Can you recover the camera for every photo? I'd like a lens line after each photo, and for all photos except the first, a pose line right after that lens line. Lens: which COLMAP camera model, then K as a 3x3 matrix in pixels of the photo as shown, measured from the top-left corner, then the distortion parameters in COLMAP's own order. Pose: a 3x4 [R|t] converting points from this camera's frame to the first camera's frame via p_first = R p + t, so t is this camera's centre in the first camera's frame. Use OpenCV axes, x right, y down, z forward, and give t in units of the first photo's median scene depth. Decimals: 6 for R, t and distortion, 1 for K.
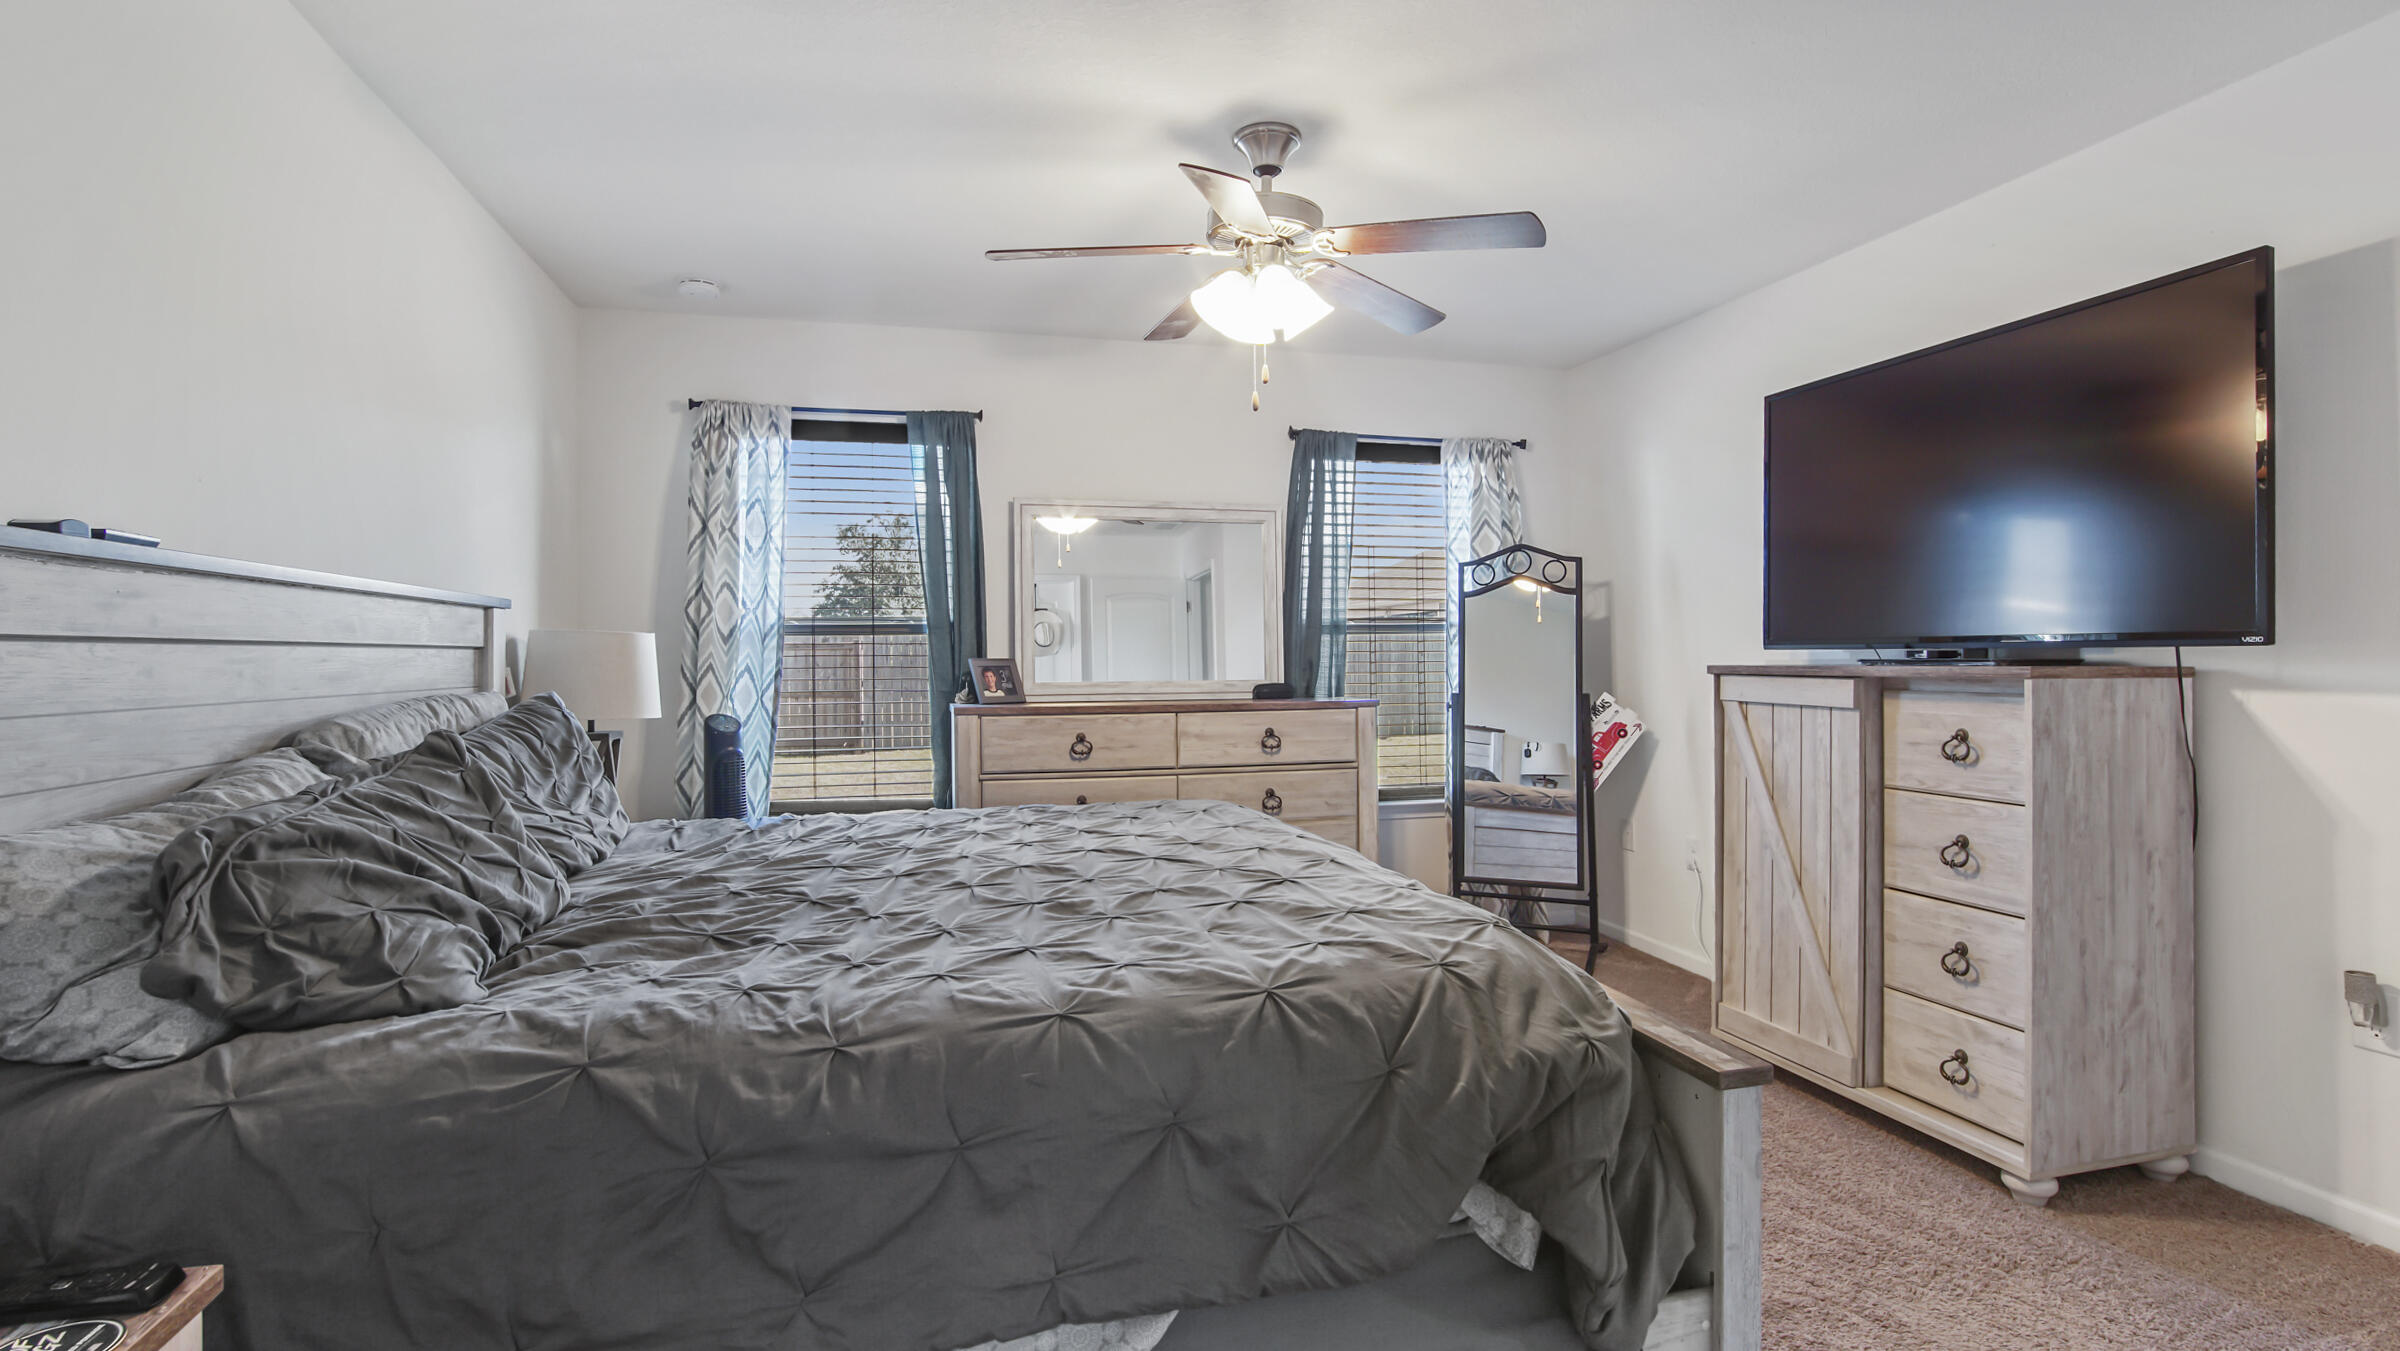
lens RADIAL K [[1121.2, 0, 1166.5], [0, 1121.2, 662.8], [0, 0, 1]] dist [-0.019595, 0.000248]
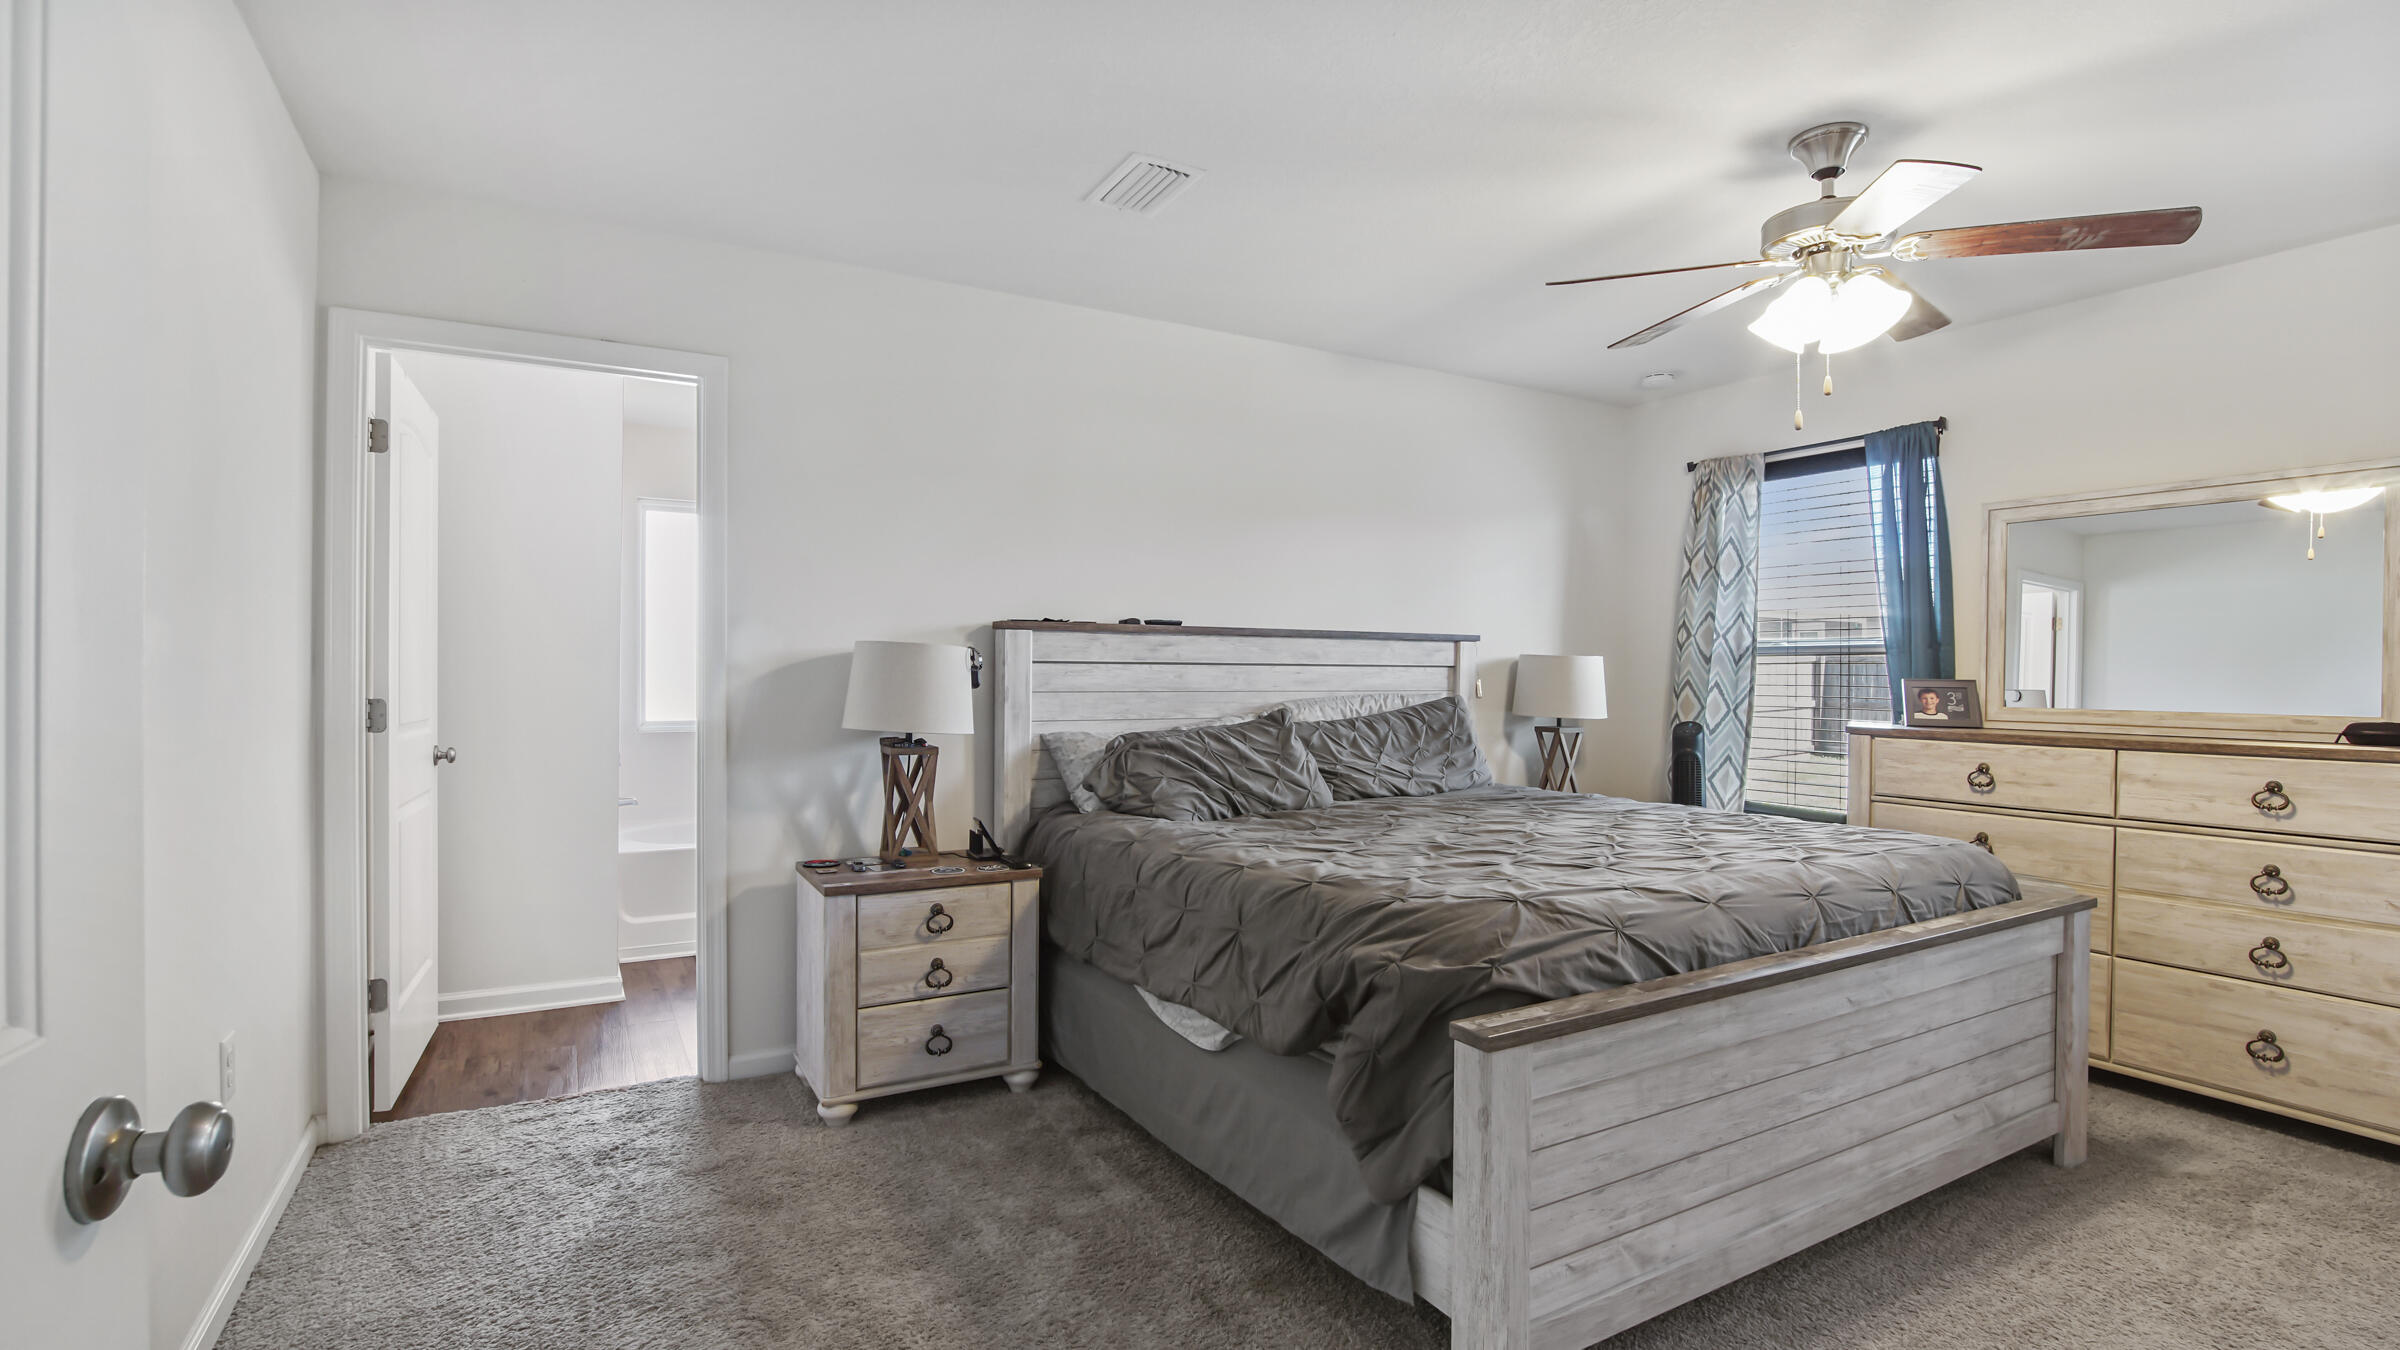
lens RADIAL K [[1053.3, 0, 1162.0], [0, 1053.3, 683.2], [0, 0, 1]] dist [-0.028629, 0.000746]
pose [[0.274170, 0.018795, -0.961497, 0.528714], [-0.014055, 0.999781, 0.015536, -0.004887], [0.961578, 0.009254, 0.274374, 0.135615]]
